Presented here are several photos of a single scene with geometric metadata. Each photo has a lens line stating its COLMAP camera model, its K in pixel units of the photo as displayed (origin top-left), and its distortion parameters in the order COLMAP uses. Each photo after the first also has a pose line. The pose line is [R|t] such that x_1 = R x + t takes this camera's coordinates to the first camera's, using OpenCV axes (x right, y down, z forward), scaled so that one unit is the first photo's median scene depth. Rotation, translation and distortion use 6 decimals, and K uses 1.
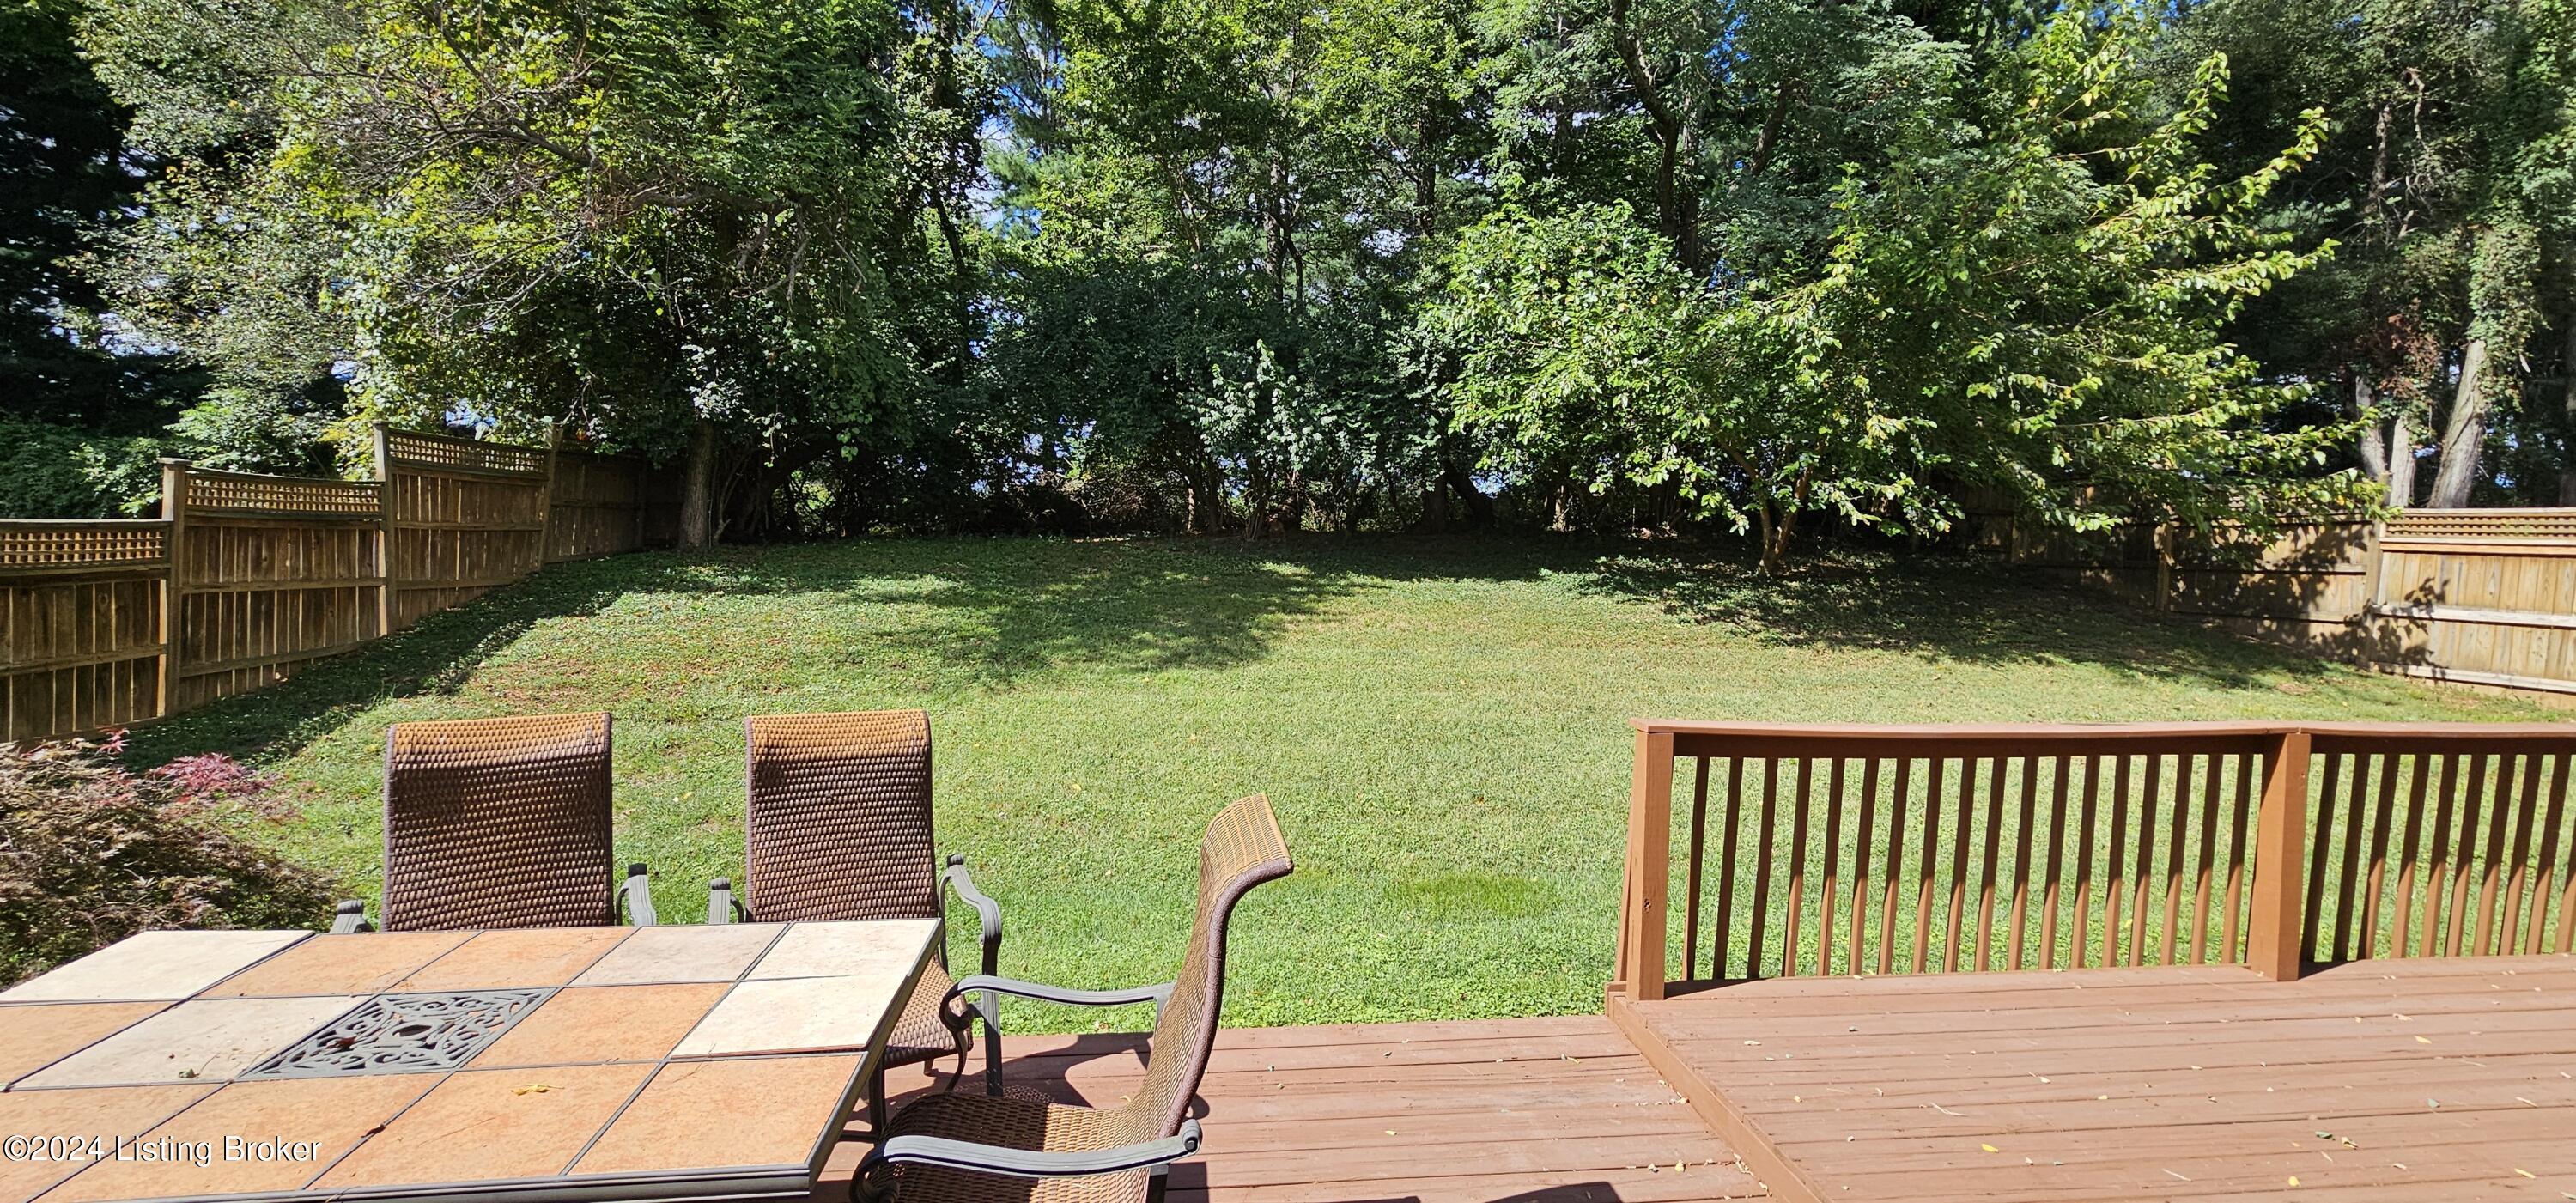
lens RADIAL K [[1051.8, 0, 1287.0], [0, 1051.8, 605.1], [0, 0, 1]] dist [-0.003242, -0.000201]
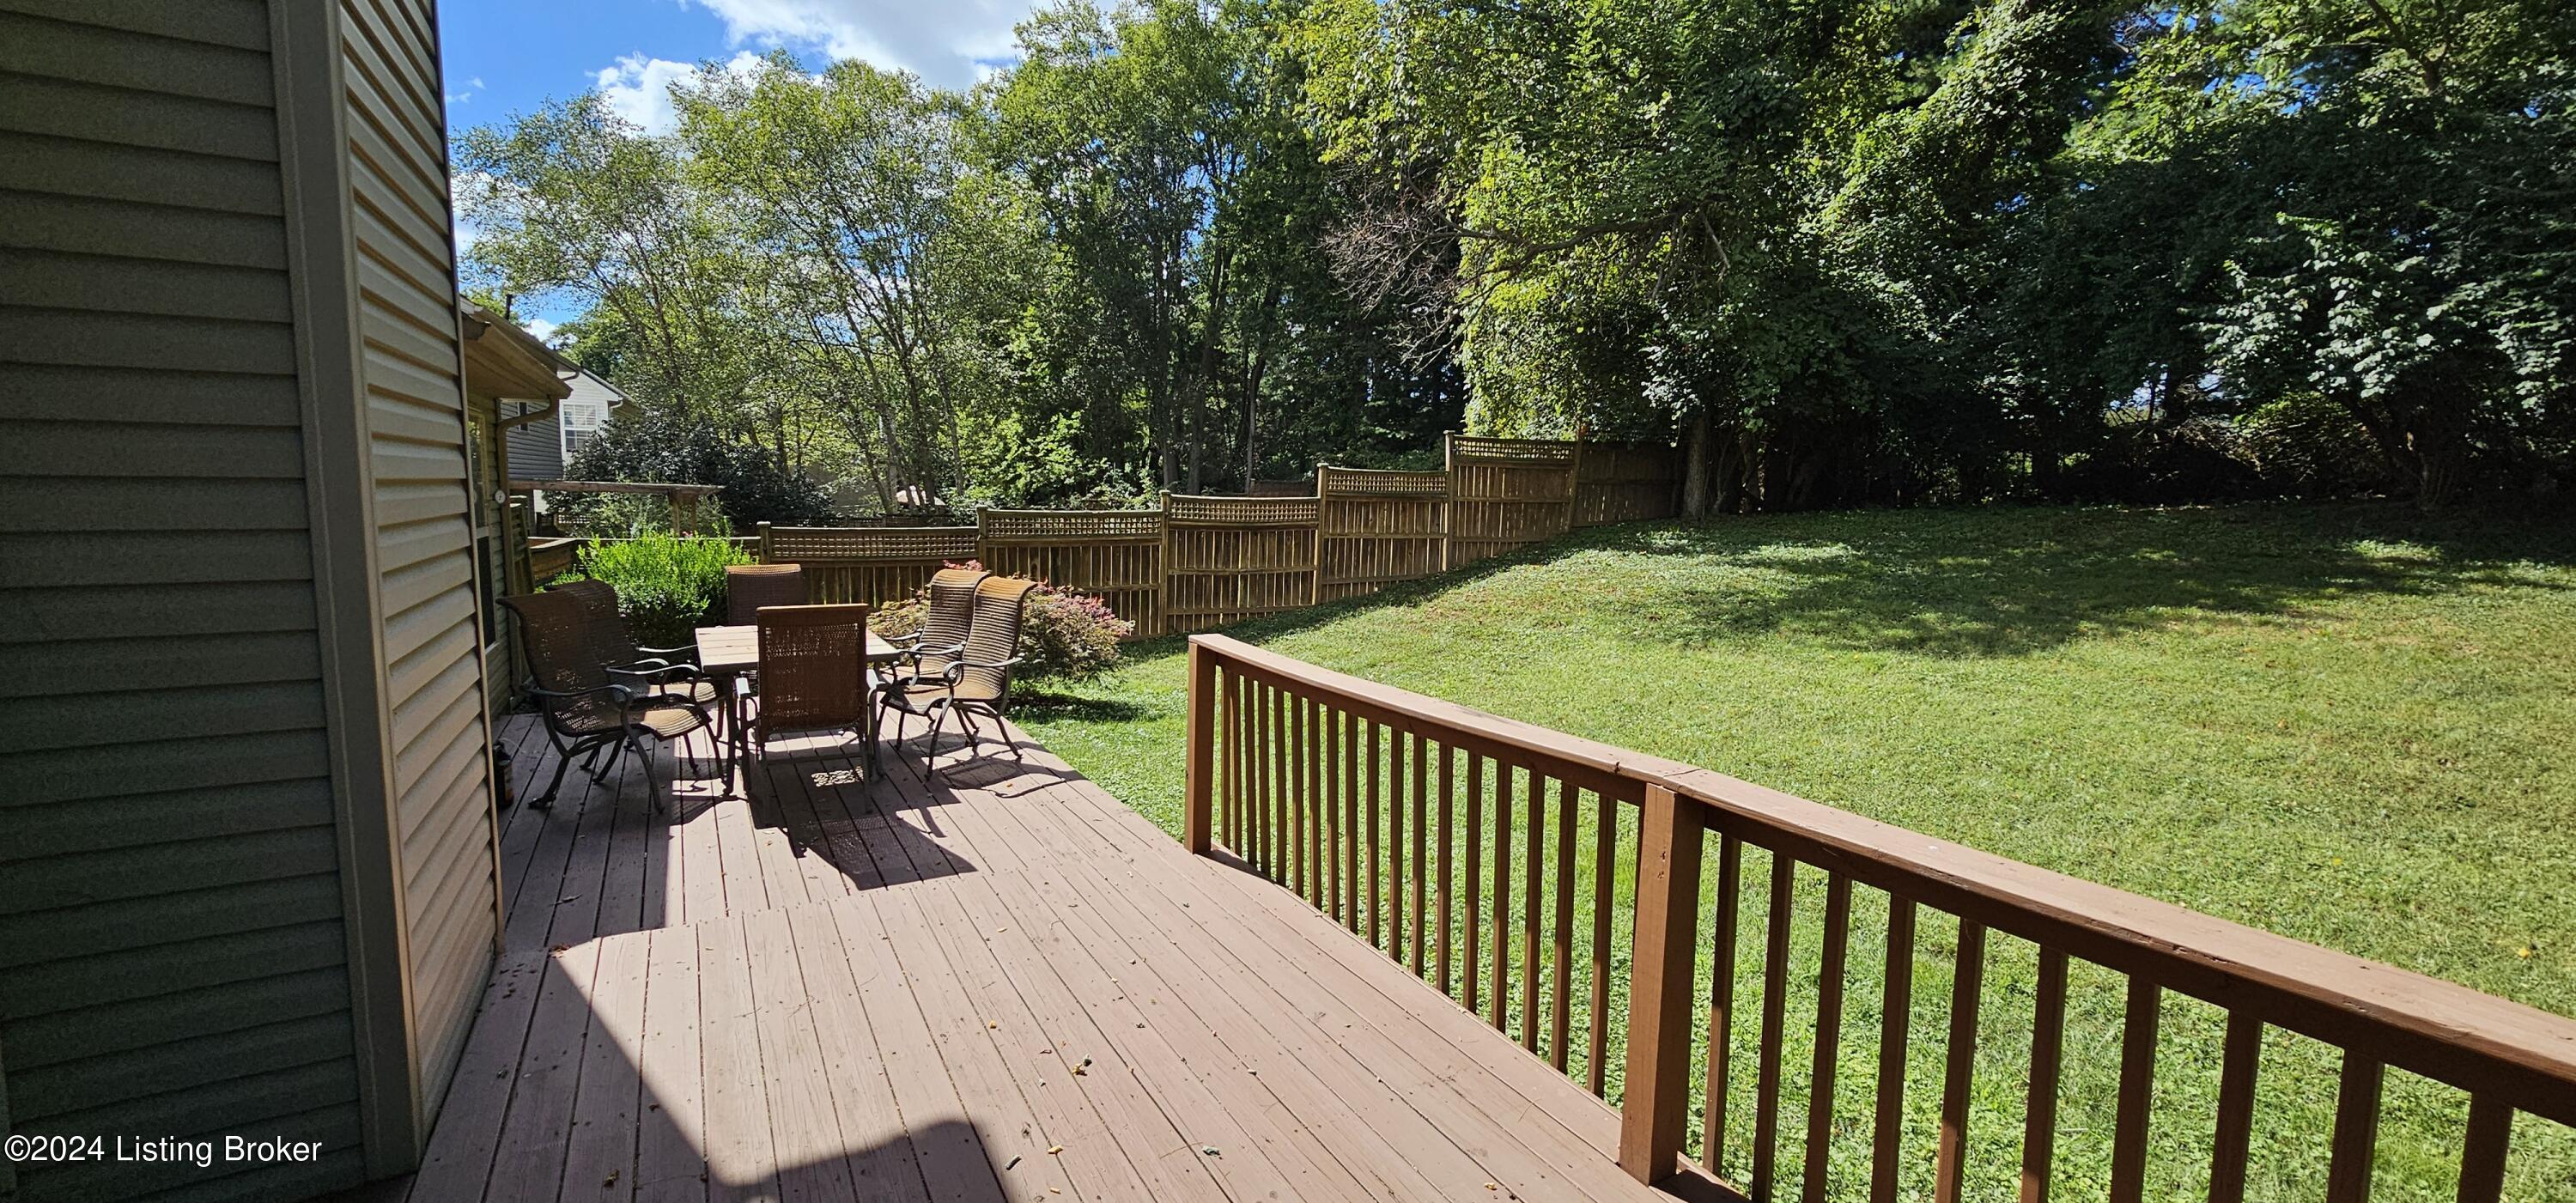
lens RADIAL K [[1051.8, 0, 1291.2], [0, 1051.8, 598.8], [0, 0, 1]] dist [-0.003242, -0.000201]
pose [[0.393061, 0.073527, -0.916568, 0.456701], [-0.058436, 0.996780, 0.054902, -0.001775], [0.917654, 0.031981, 0.396092, 0.177300]]
